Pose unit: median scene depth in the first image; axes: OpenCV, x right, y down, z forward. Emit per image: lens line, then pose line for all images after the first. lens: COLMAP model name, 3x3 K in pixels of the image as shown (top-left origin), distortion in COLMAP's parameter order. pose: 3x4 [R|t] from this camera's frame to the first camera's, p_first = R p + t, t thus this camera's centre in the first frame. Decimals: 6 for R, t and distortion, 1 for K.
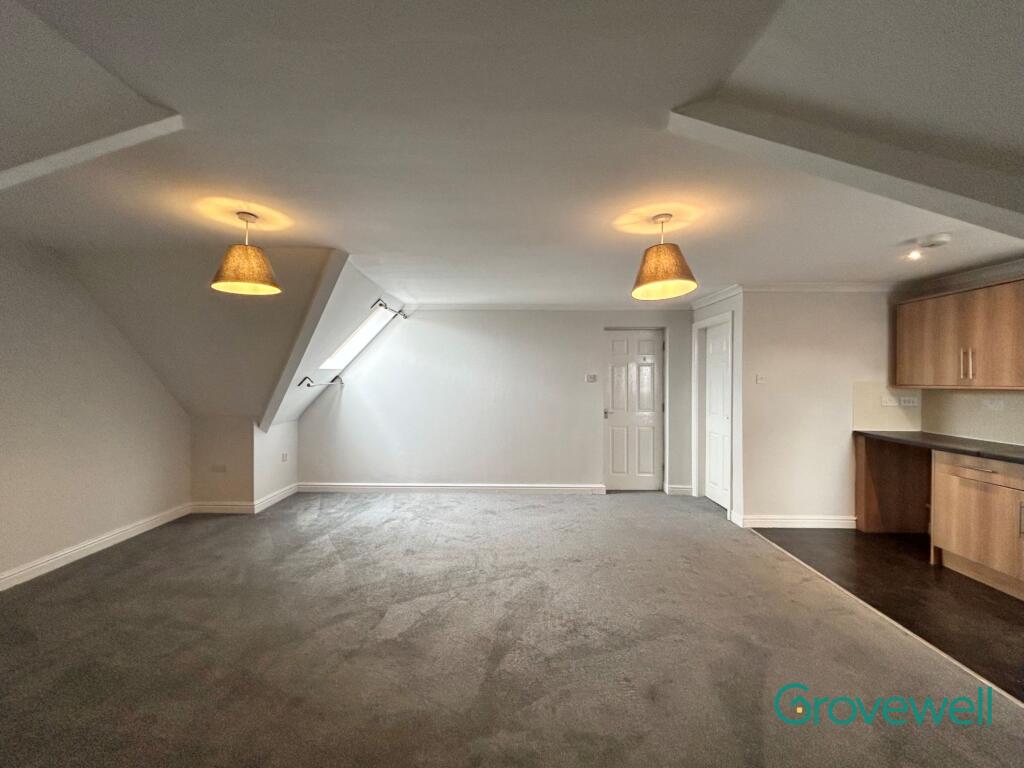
lens RADIAL K [[426.3, 0, 510.3], [0, 426.3, 381.8], [0, 0, 1]] dist [-0.000736, -0.000086]
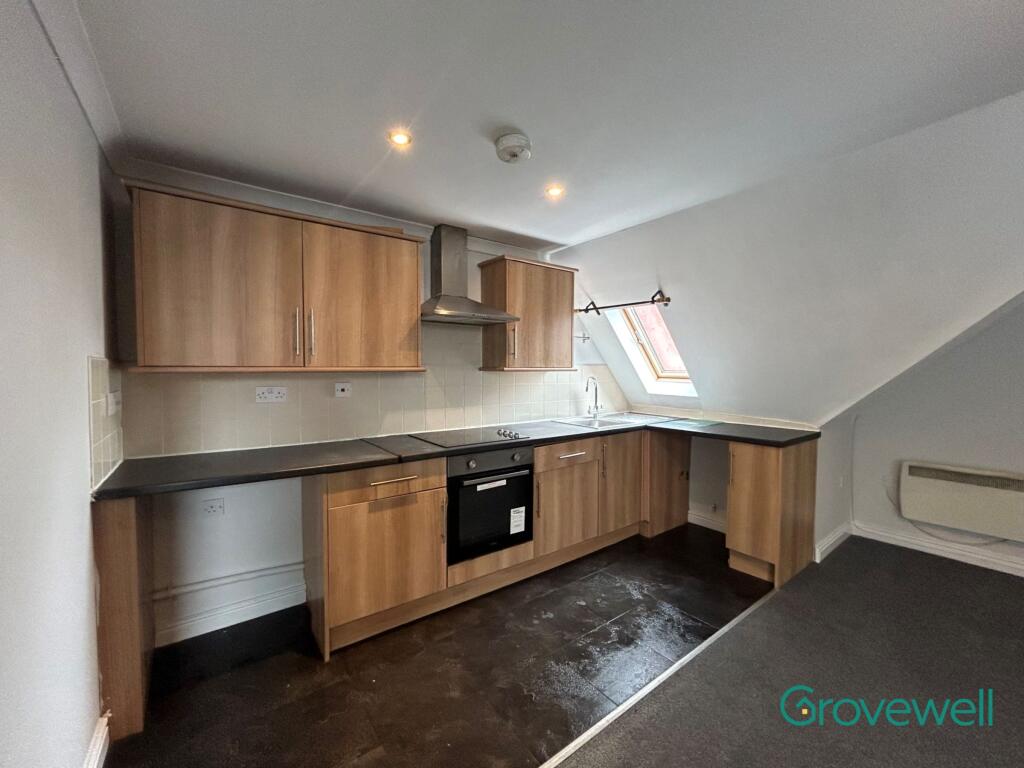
lens RADIAL K [[413.1, 0, 513.1], [0, 413.1, 380.0], [0, 0, 1]] dist [-0.001329, -0.000114]
pose [[-0.607222, -0.027281, 0.794064, 0.311156], [-0.001884, 0.999457, 0.032896, 0.007003], [-0.794530, 0.018479, -0.606944, 0.936897]]
